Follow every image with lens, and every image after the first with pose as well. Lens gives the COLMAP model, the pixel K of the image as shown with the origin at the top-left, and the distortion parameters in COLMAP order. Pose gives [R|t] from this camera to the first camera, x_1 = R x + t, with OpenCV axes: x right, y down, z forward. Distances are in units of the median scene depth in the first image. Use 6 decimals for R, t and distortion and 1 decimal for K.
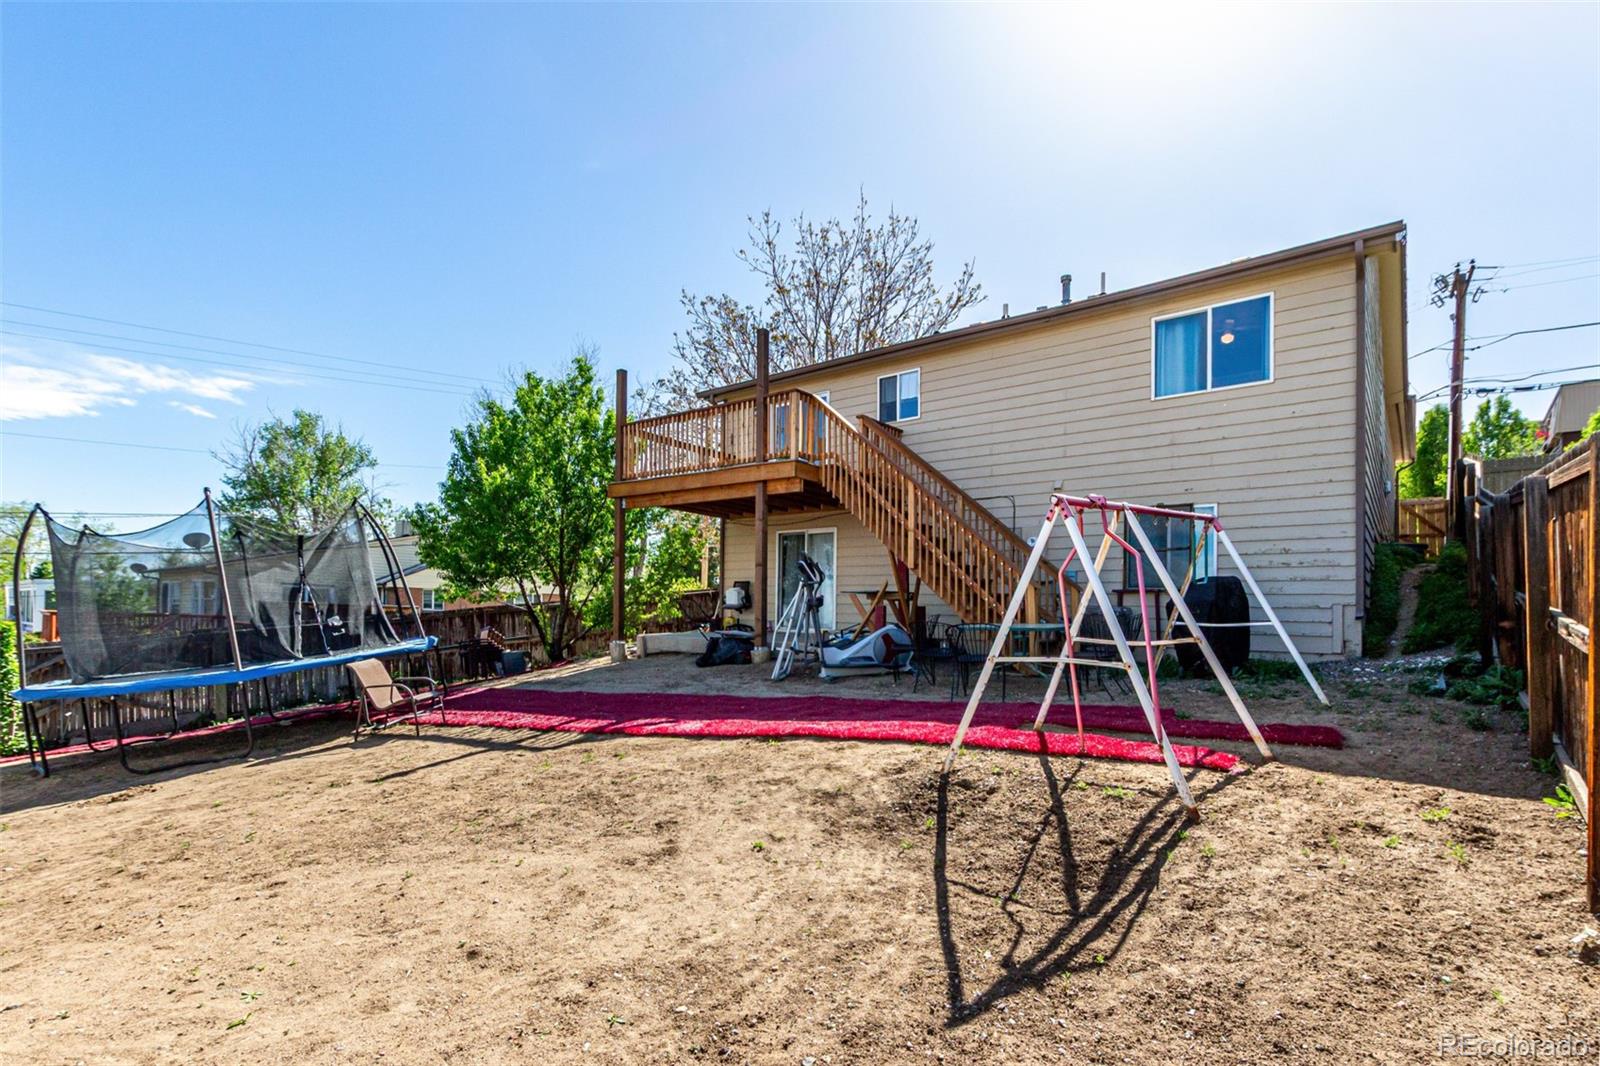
lens RADIAL K [[753.7, 0, 812.0], [0, 753.7, 580.7], [0, 0, 1]] dist [0.002509, 0.000014]
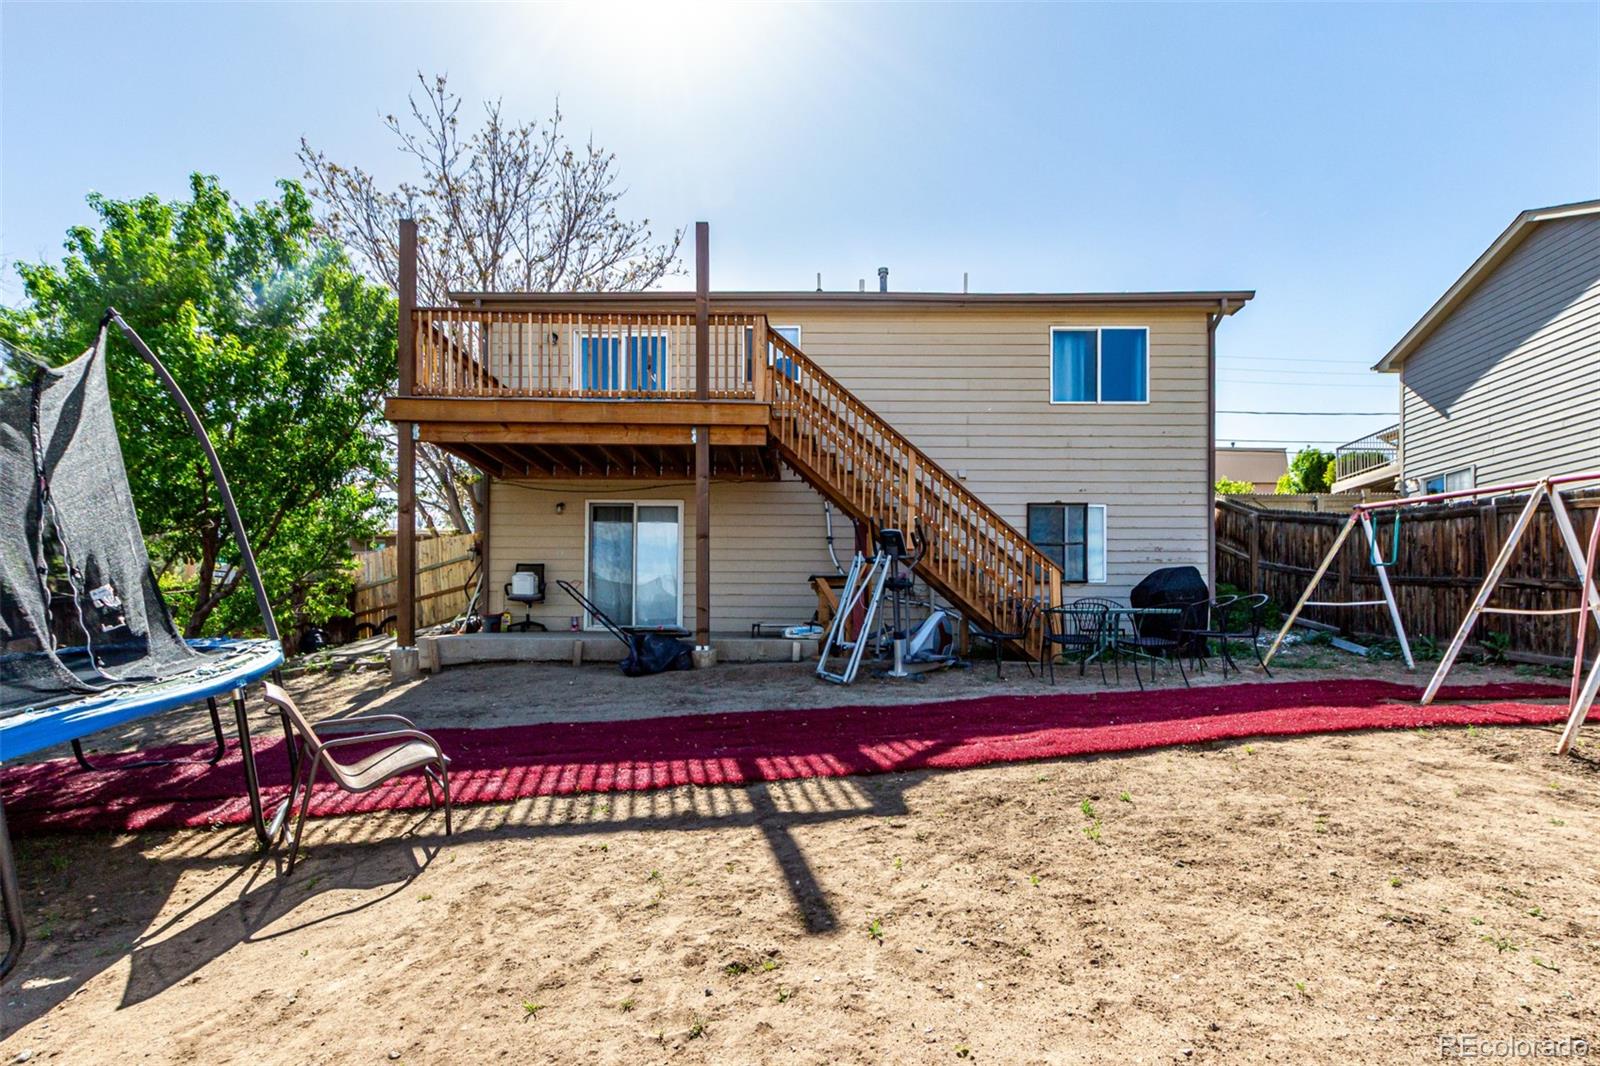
lens RADIAL K [[758.9, 0, 800.0], [0, 758.9, 598.0], [0, 0, 1]] dist [0.001991, 0.000128]
pose [[0.791590, 0.010788, 0.610957, -0.484342], [-0.018561, 0.999807, 0.006394, 0.035416], [-0.610771, -0.016401, 0.791638, 0.363667]]
